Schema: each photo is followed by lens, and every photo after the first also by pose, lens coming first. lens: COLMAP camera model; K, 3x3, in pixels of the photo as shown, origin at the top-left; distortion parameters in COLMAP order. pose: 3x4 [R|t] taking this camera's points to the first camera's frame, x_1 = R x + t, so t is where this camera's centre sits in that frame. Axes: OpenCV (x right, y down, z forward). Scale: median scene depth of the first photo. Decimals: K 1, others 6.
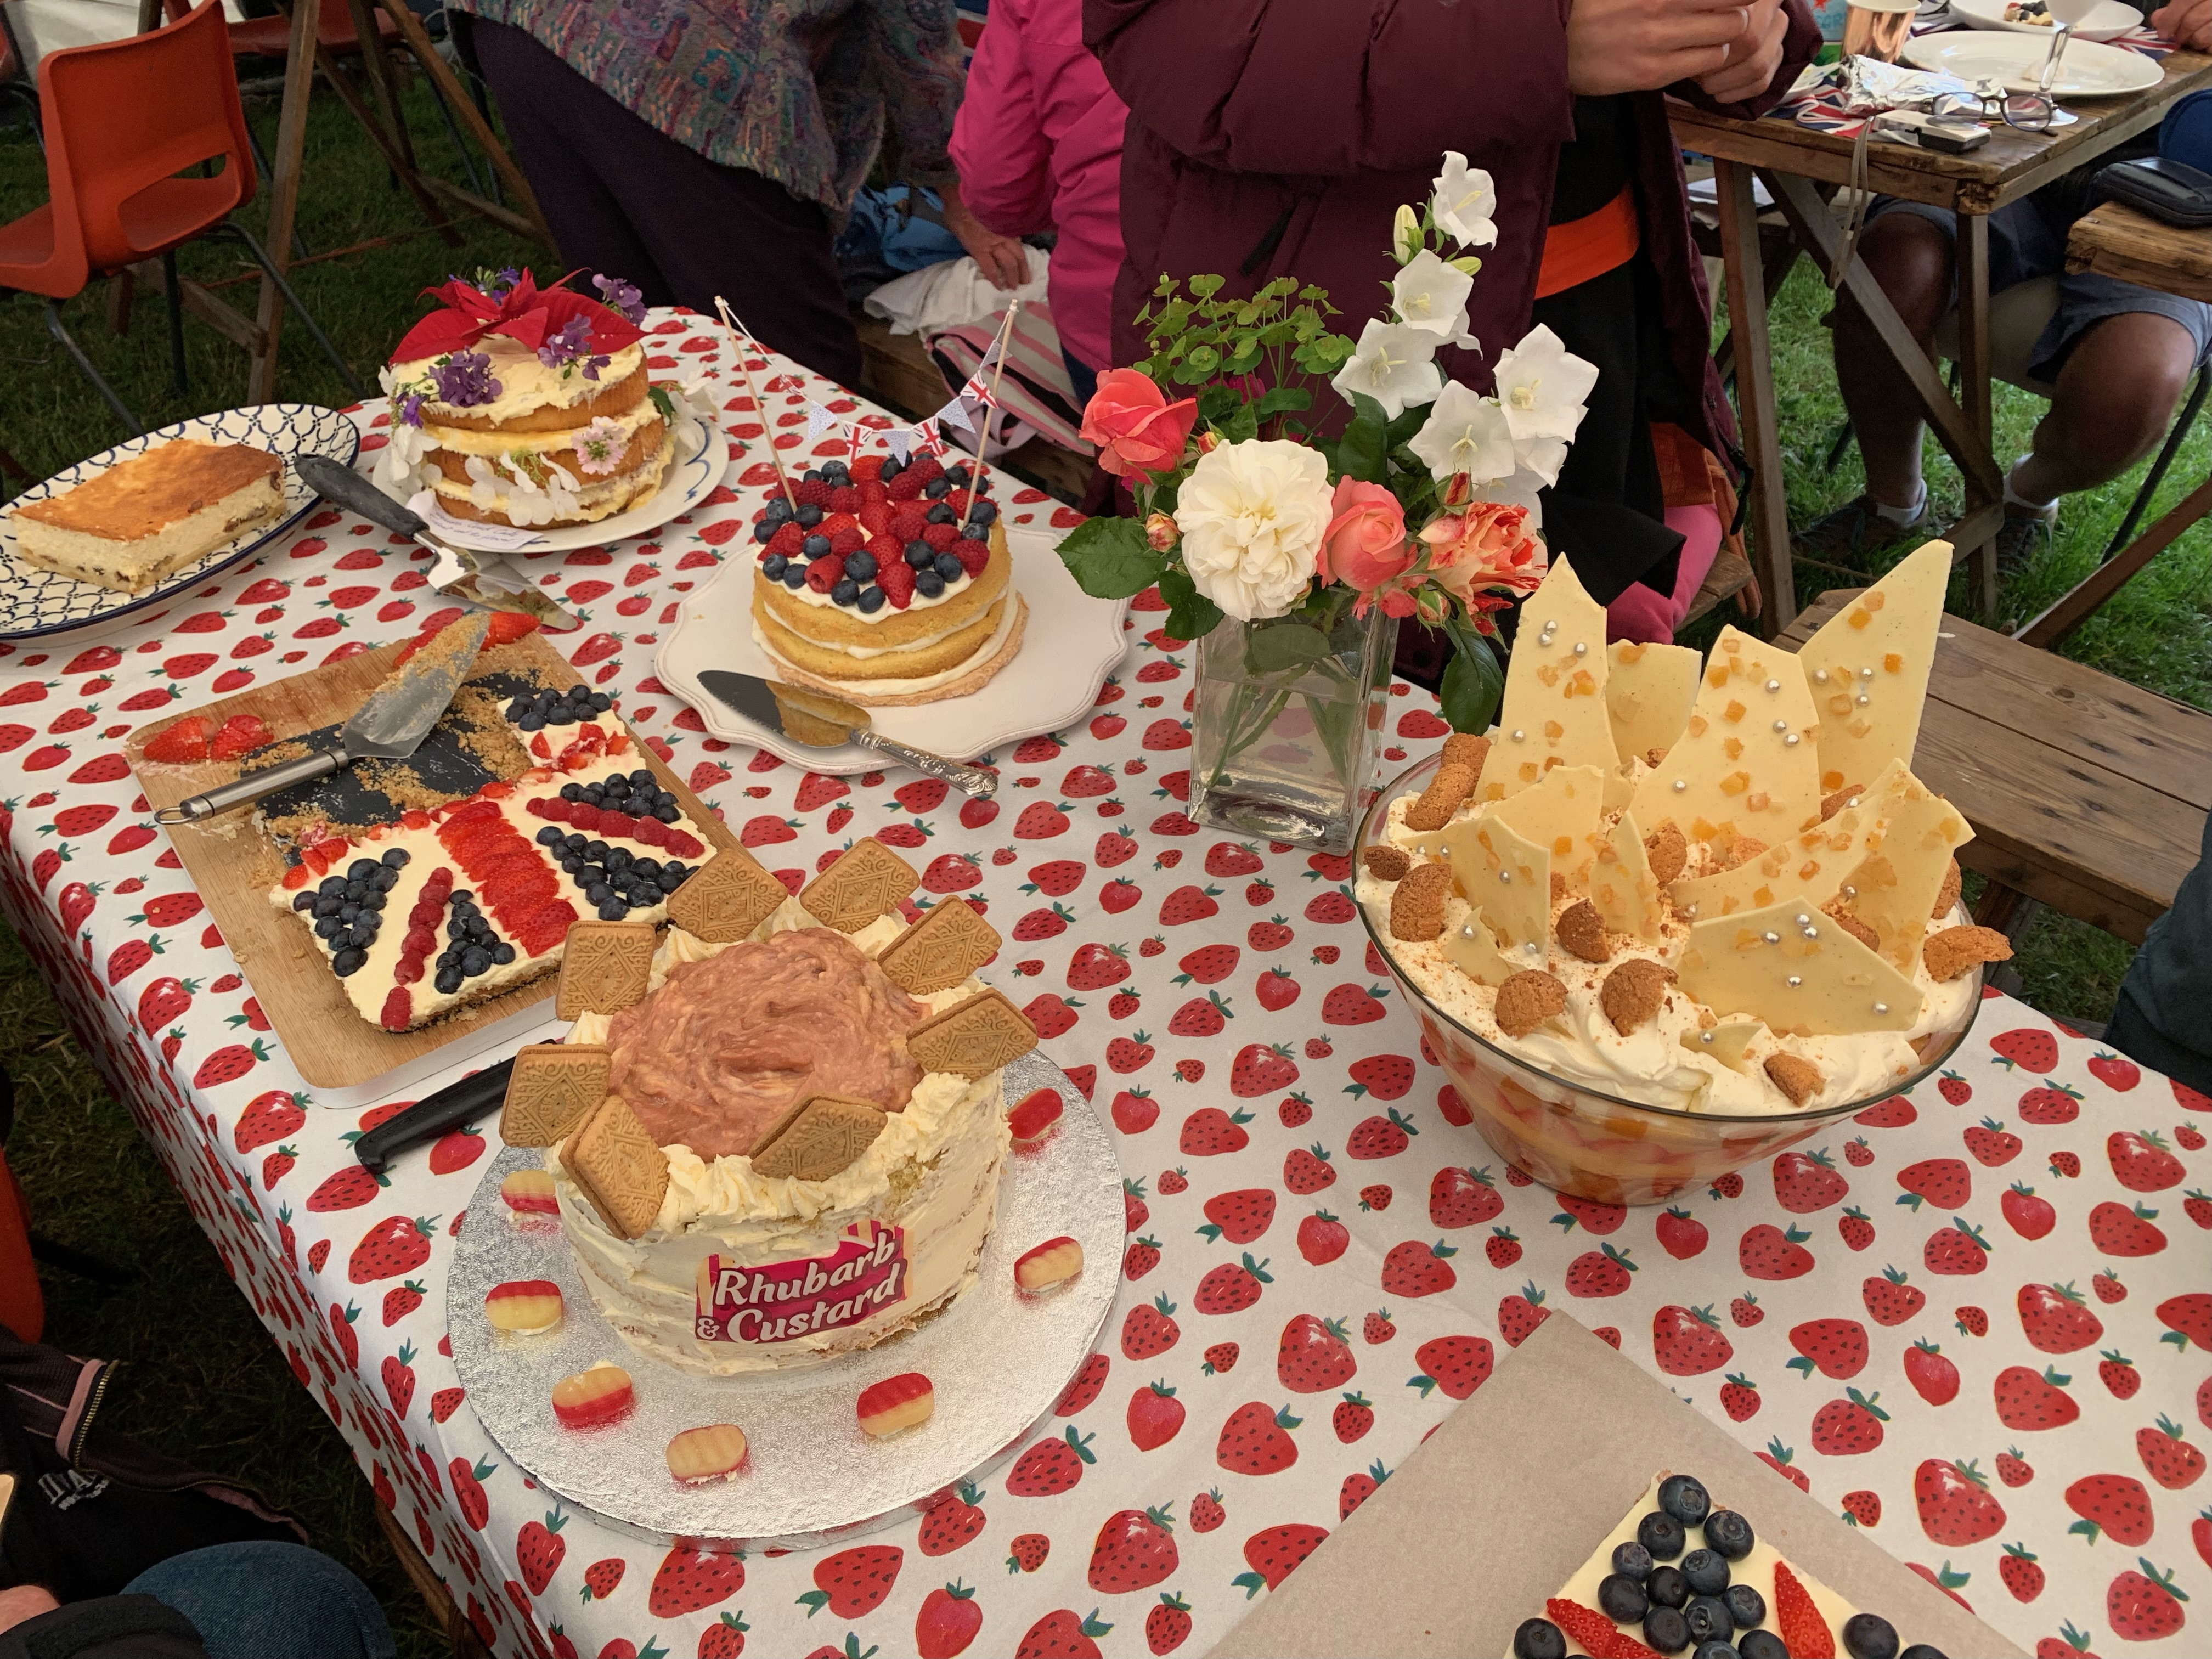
lens RADIAL K [[1654.0, 0, 1236.7], [0, 1654.0, 820.6], [0, 0, 1]] dist [0.045744, -0.047273]
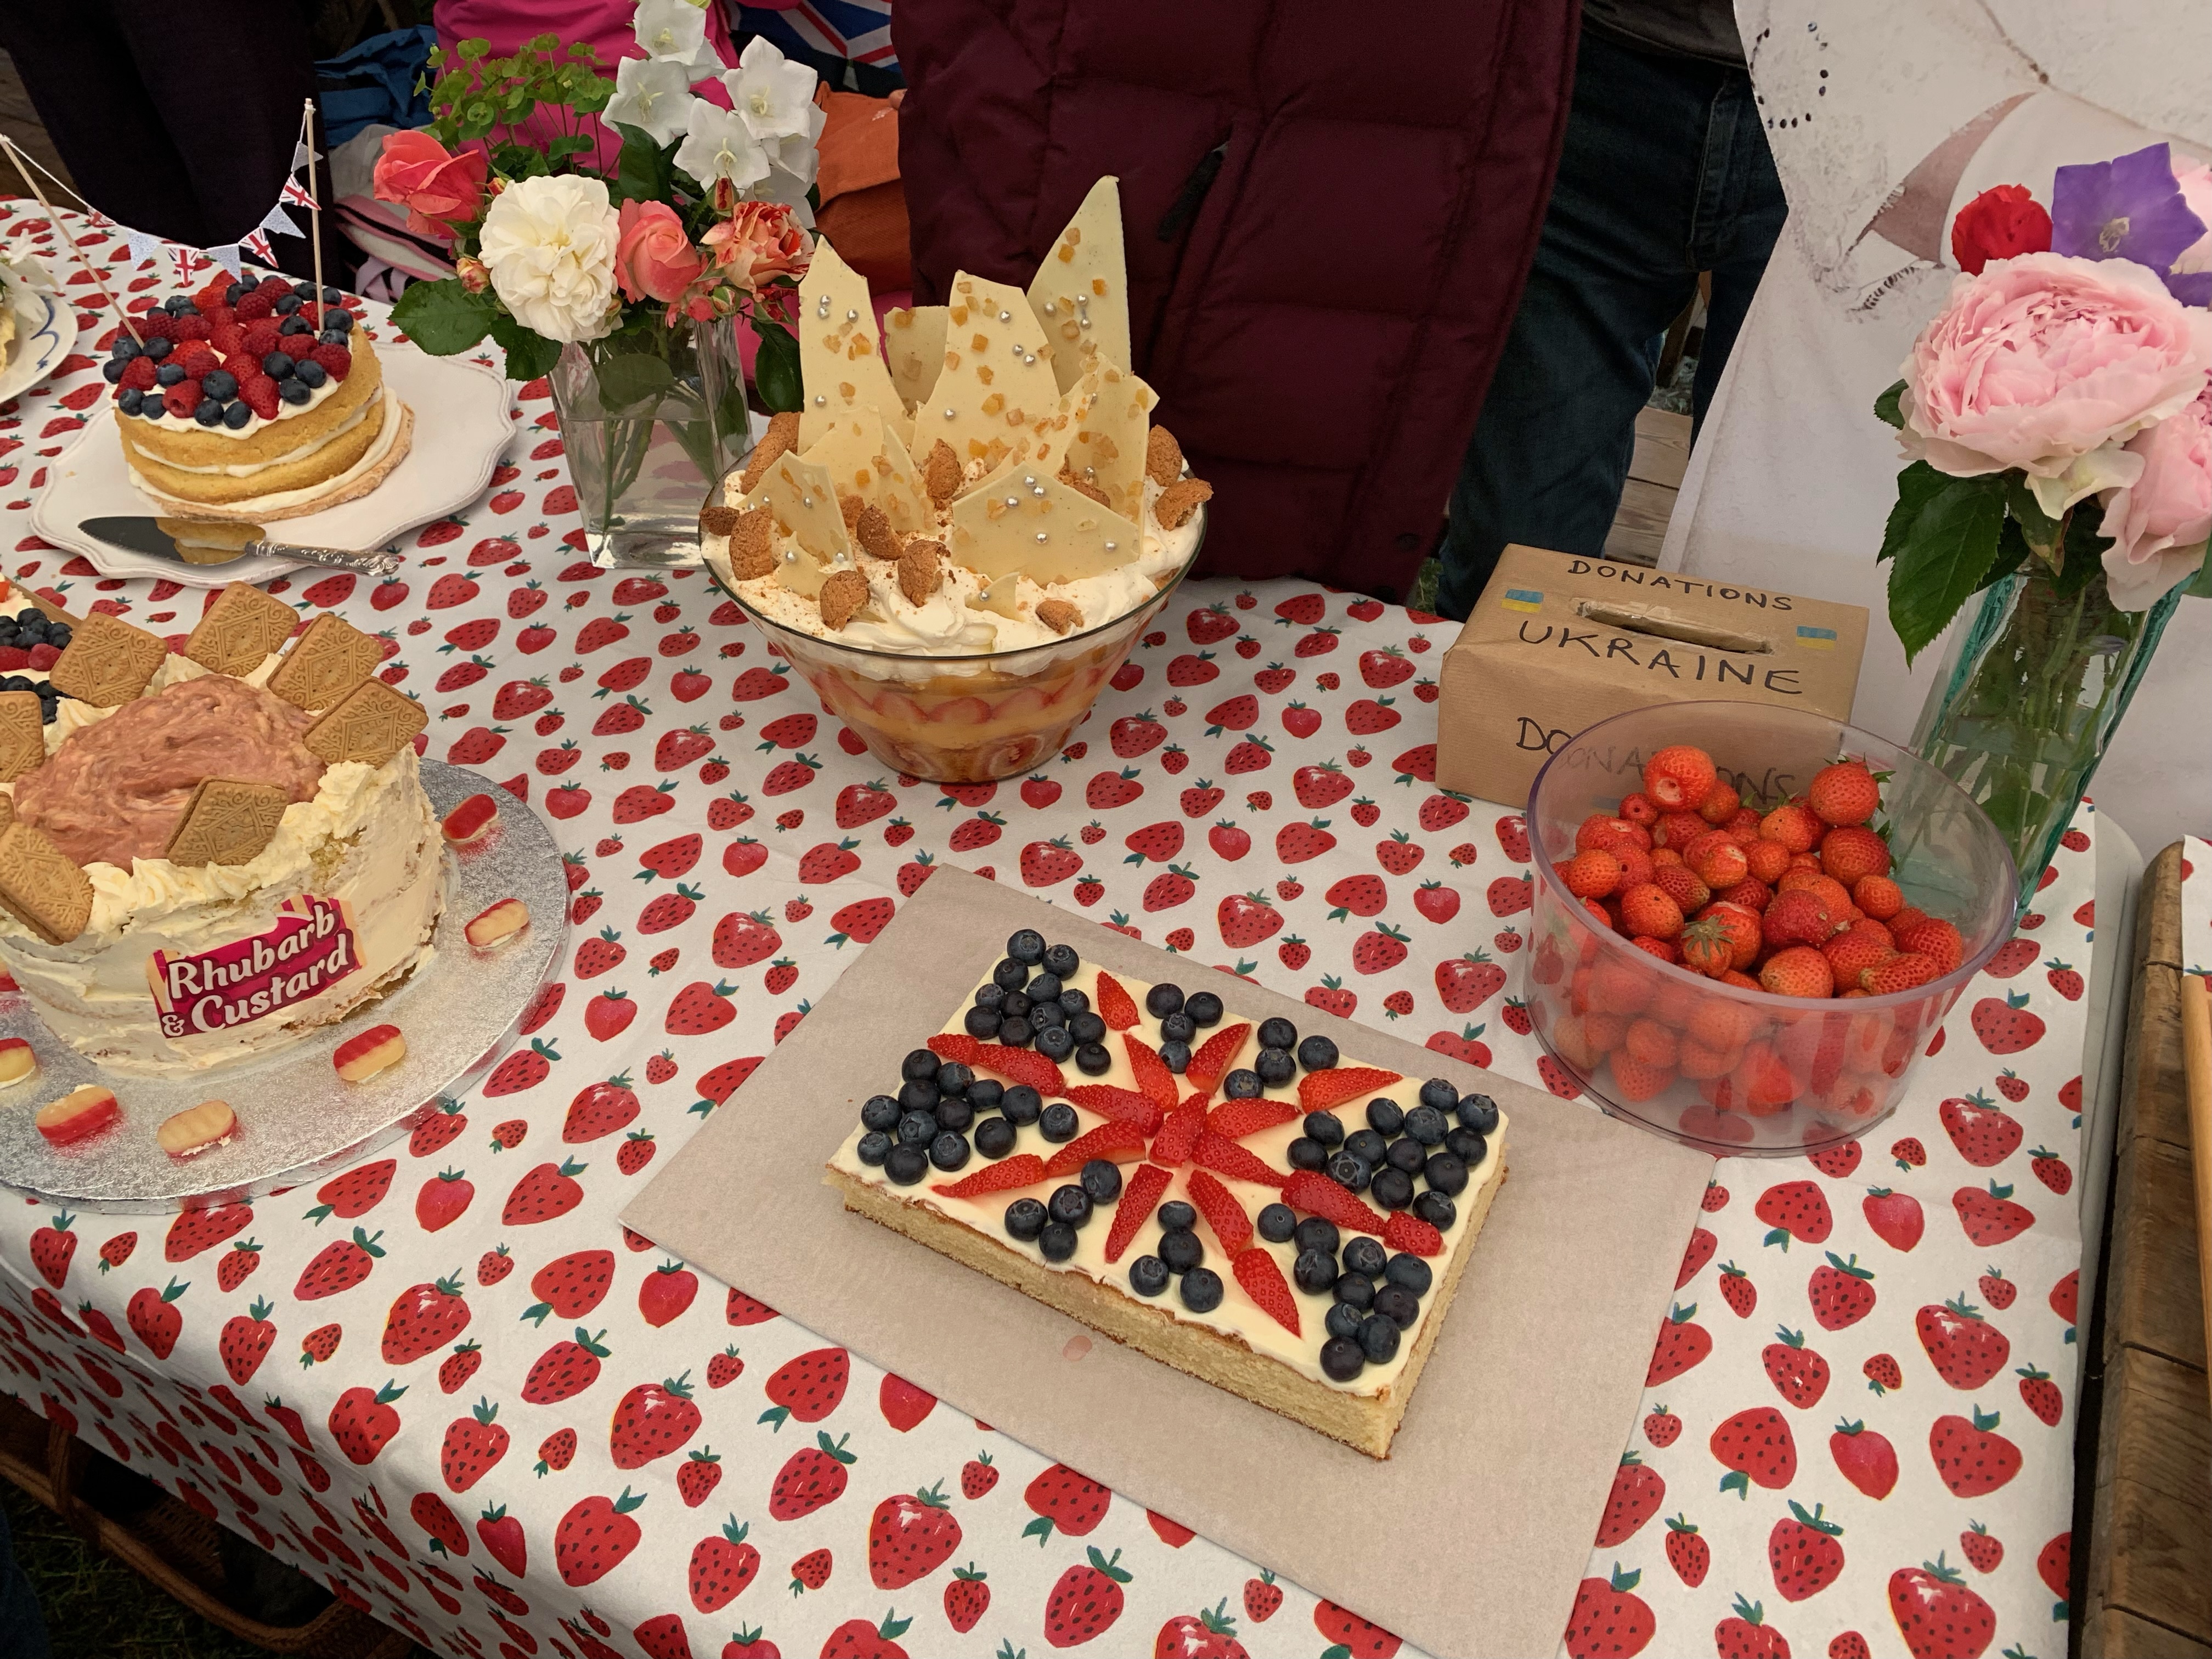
lens RADIAL K [[1654.0, 0, 1229.1], [0, 1654.0, 823.5], [0, 0, 1]] dist [0.045744, -0.047273]
pose [[0.957632, -0.199471, 0.207730, 0.146307], [0.185561, 0.978982, 0.084626, 0.199671], [-0.220244, -0.042494, 0.974519, -0.226916]]
